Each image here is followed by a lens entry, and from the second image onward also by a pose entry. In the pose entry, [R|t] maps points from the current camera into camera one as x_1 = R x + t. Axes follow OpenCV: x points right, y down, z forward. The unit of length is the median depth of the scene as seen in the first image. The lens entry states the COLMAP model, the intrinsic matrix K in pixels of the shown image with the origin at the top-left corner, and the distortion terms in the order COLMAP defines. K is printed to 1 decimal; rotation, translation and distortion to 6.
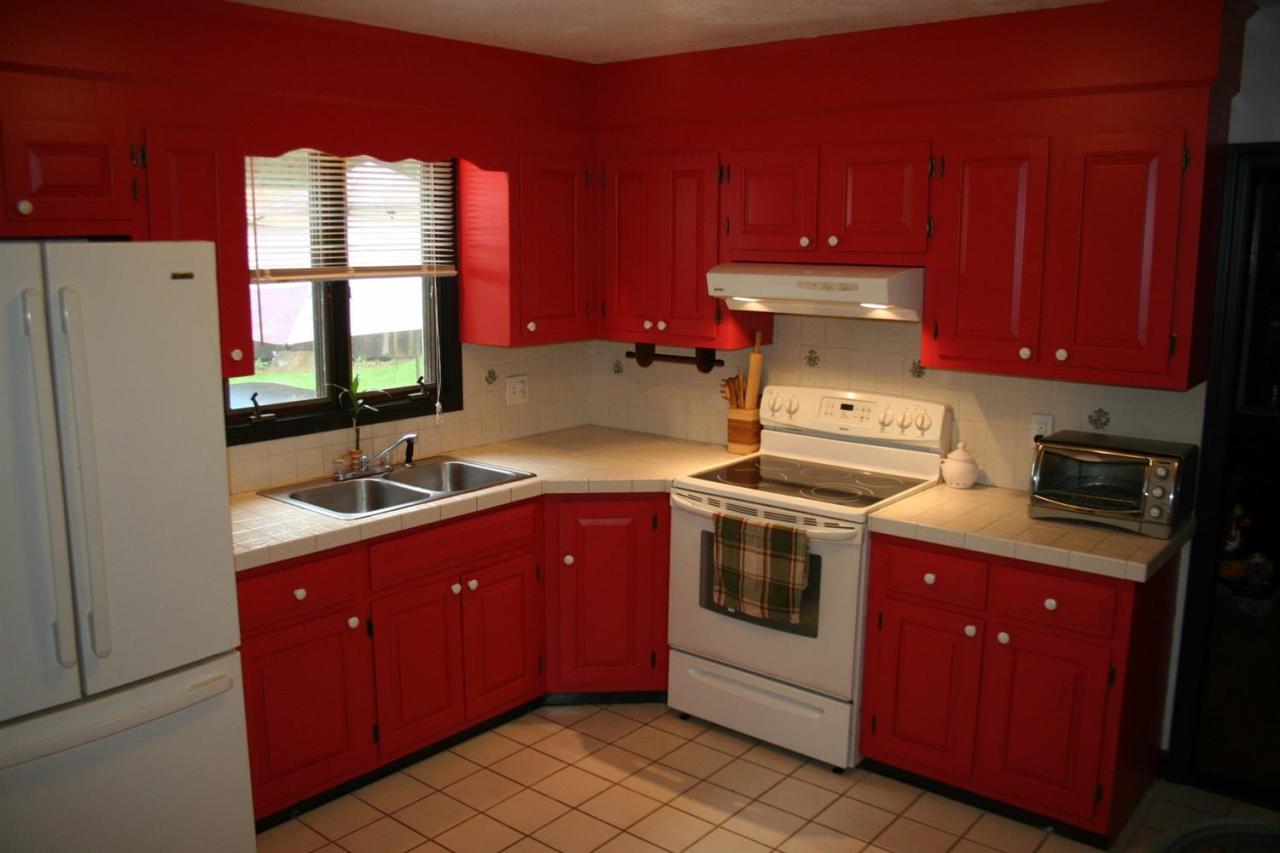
lens RADIAL K [[1064.1, 0, 640.0], [0, 1064.1, 426.5], [0, 0, 1]] dist [-0.157754, 0.129127]
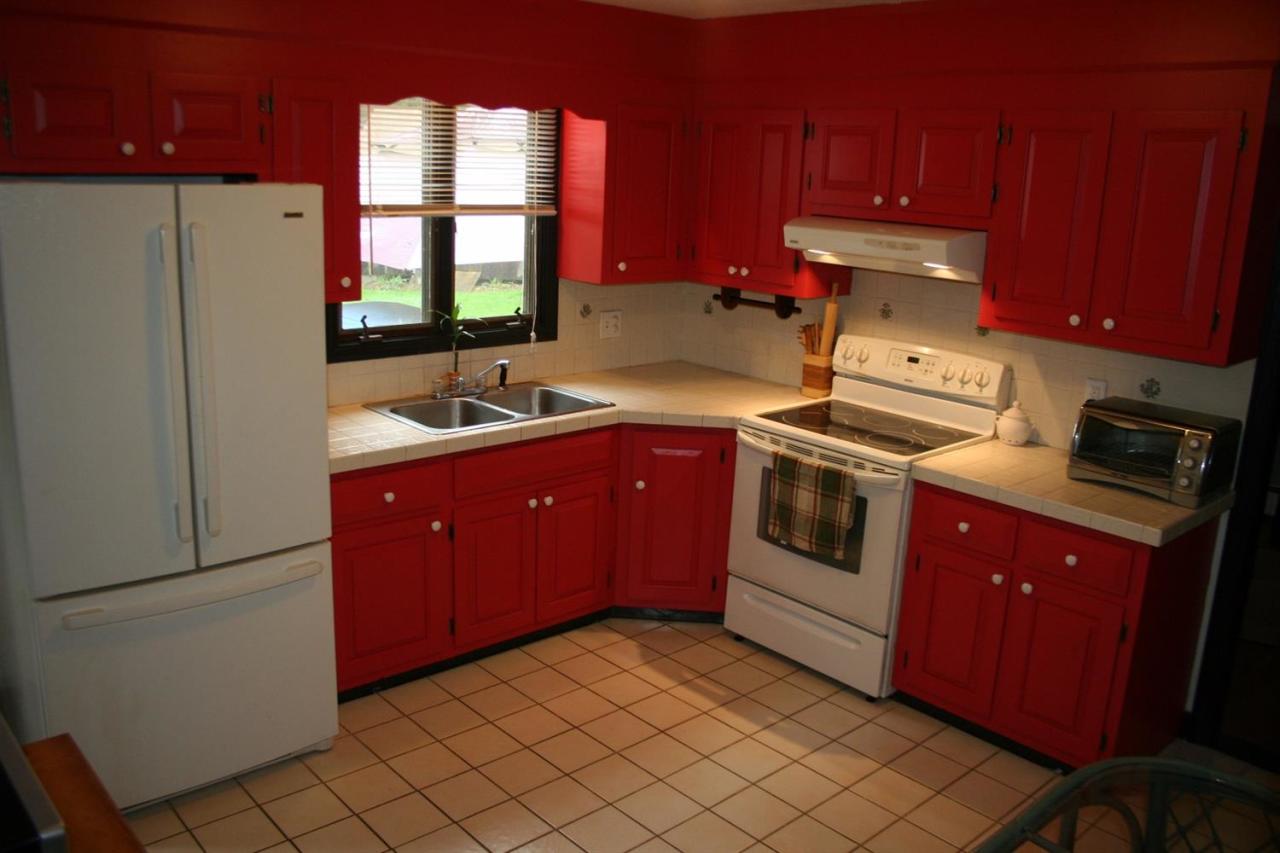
lens RADIAL K [[1064.1, 0, 640.0], [0, 1064.1, 426.5], [0, 0, 1]] dist [-0.157754, 0.129127]
pose [[0.989708, 0.067957, -0.125938, 0.068800], [-0.059664, 0.995866, 0.068494, -0.008582], [0.130072, -0.060275, 0.989671, -0.076316]]
